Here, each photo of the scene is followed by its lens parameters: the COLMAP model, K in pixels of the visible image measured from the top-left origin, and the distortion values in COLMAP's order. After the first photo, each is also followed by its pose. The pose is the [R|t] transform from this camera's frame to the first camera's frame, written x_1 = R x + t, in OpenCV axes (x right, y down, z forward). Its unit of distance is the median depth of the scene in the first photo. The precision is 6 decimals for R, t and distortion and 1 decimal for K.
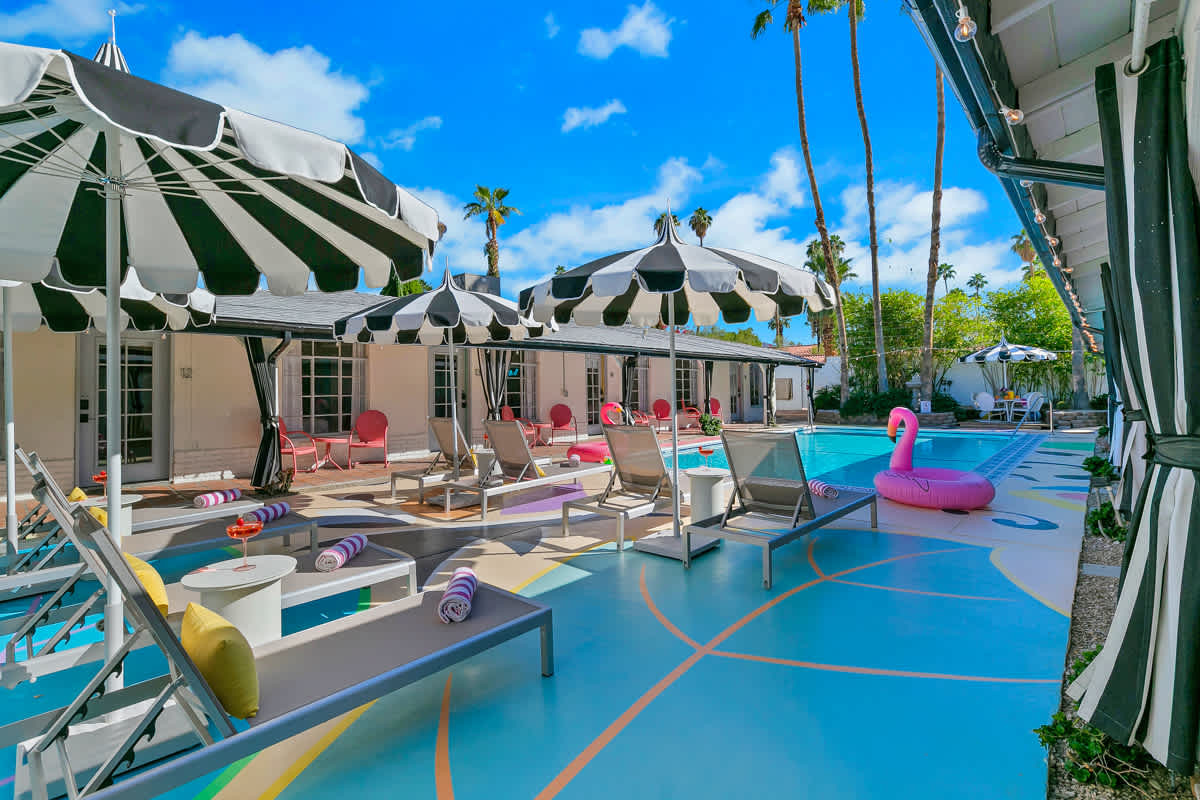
lens RADIAL K [[551.6, 0, 604.2], [0, 551.6, 397.1], [0, 0, 1]] dist [0.000402, -0.000051]
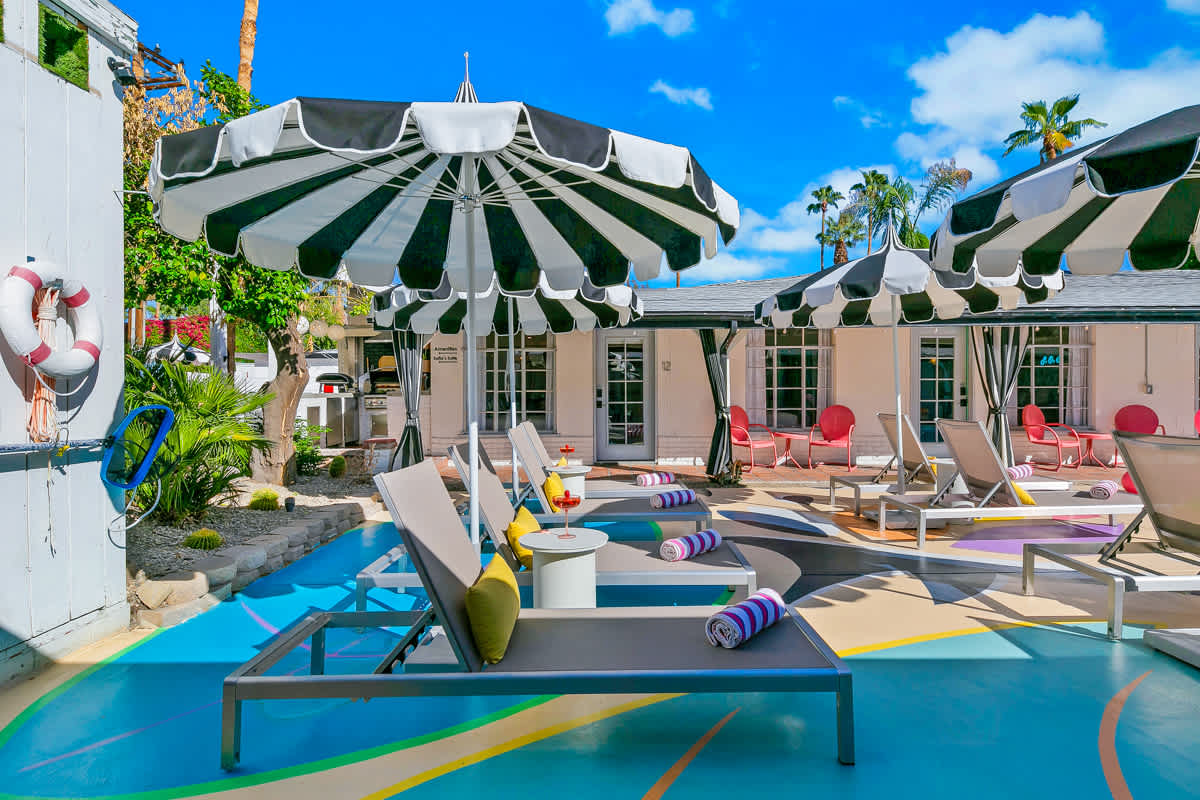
lens RADIAL K [[620.1, 0, 598.2], [0, 620.1, 419.6], [0, 0, 1]] dist [0.002122, -0.000183]
pose [[0.666477, 0.043793, -0.744238, 0.039290], [-0.012692, 0.998795, 0.047406, 0.002932], [0.745418, -0.022149, 0.666230, 0.032772]]
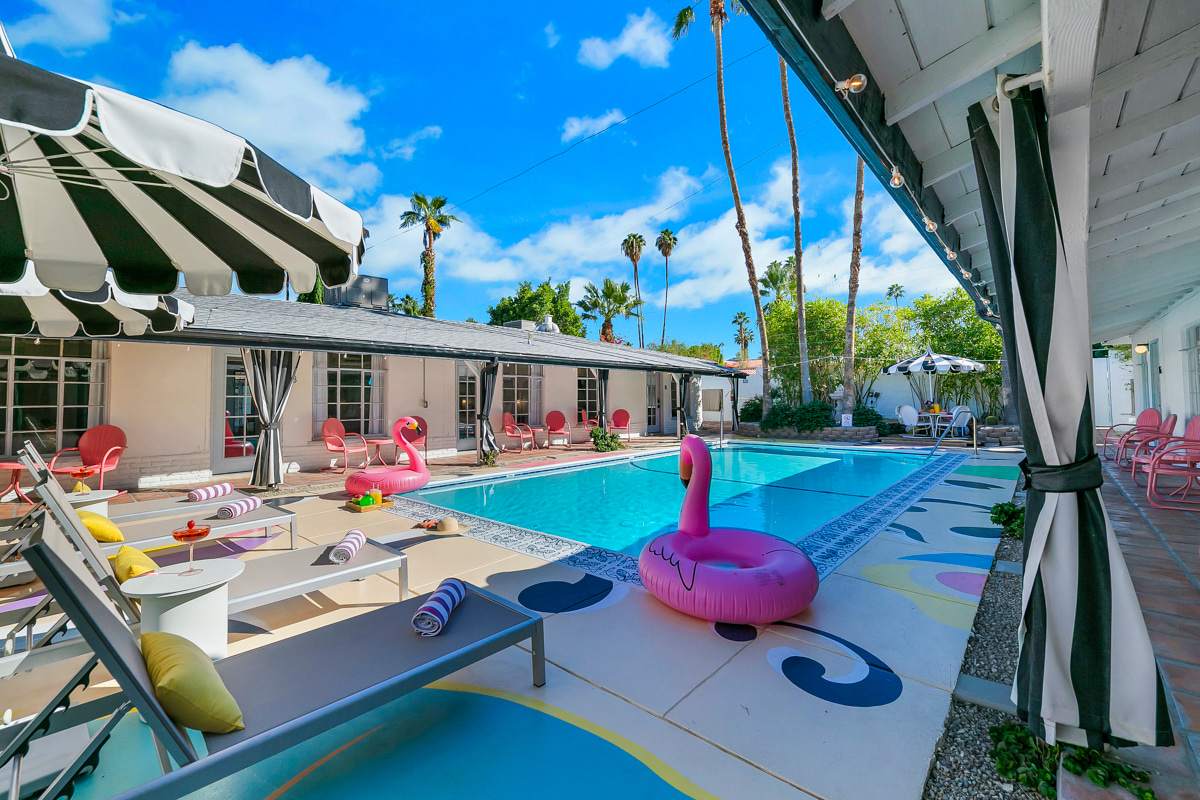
lens RADIAL K [[495.9, 0, 600.0], [0, 495.9, 400.0], [0, 0, 1]] dist [0.000885, -0.000094]
pose [[0.999967, 0.007250, 0.003696, 0.184443], [-0.007210, 0.999915, -0.010836, -0.005681], [-0.003775, 0.010809, 0.999934, 0.183324]]
